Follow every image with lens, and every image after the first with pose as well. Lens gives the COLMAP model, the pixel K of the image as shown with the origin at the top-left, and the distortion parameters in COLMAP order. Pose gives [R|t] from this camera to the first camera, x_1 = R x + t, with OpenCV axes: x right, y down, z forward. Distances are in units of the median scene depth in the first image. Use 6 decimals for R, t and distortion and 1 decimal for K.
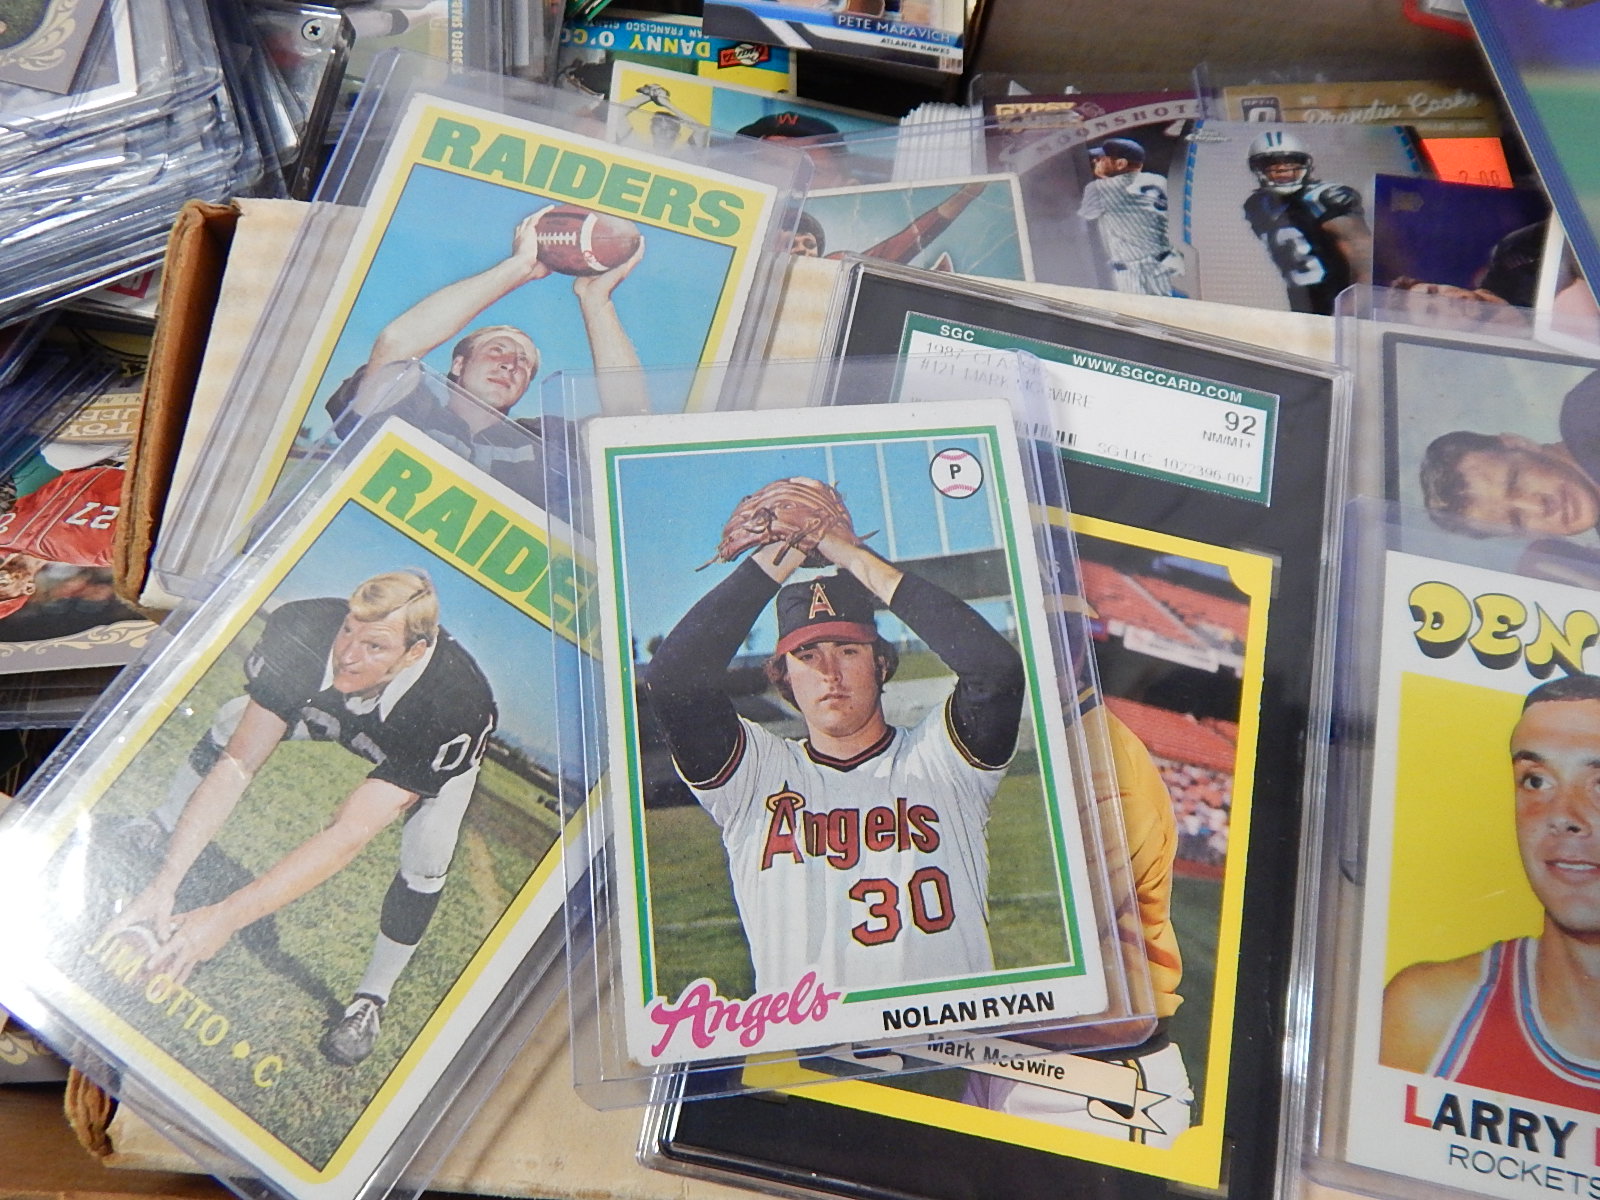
lens RADIAL K [[1154.5, 0, 806.5], [0, 1154.5, 586.8], [0, 0, 1]] dist [0.003783, -0.011776]
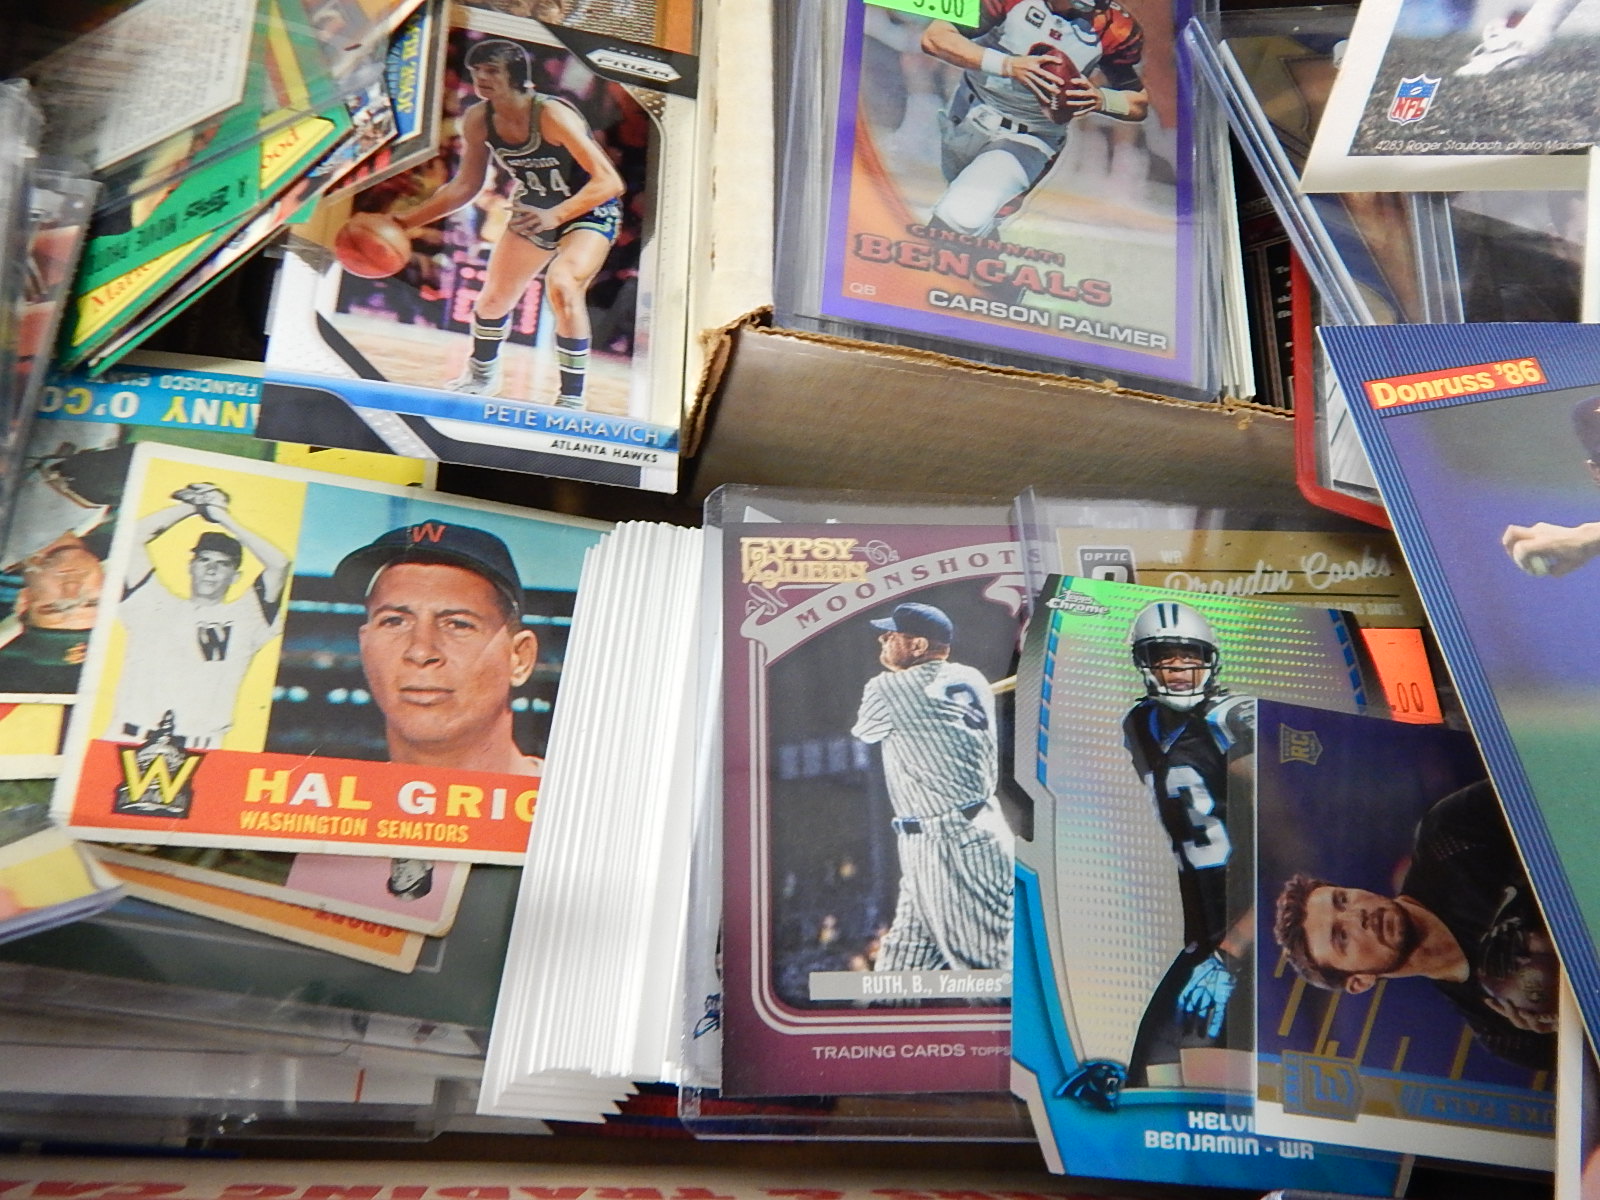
lens RADIAL K [[1159.9, 0, 803.2], [0, 1159.9, 580.9], [0, 0, 1]] dist [0.008445, -0.015712]
pose [[0.988120, 0.015825, 0.152866, 0.158741], [-0.011490, 0.999507, -0.029203, -0.565666], [-0.153252, 0.027099, 0.987815, 0.483262]]
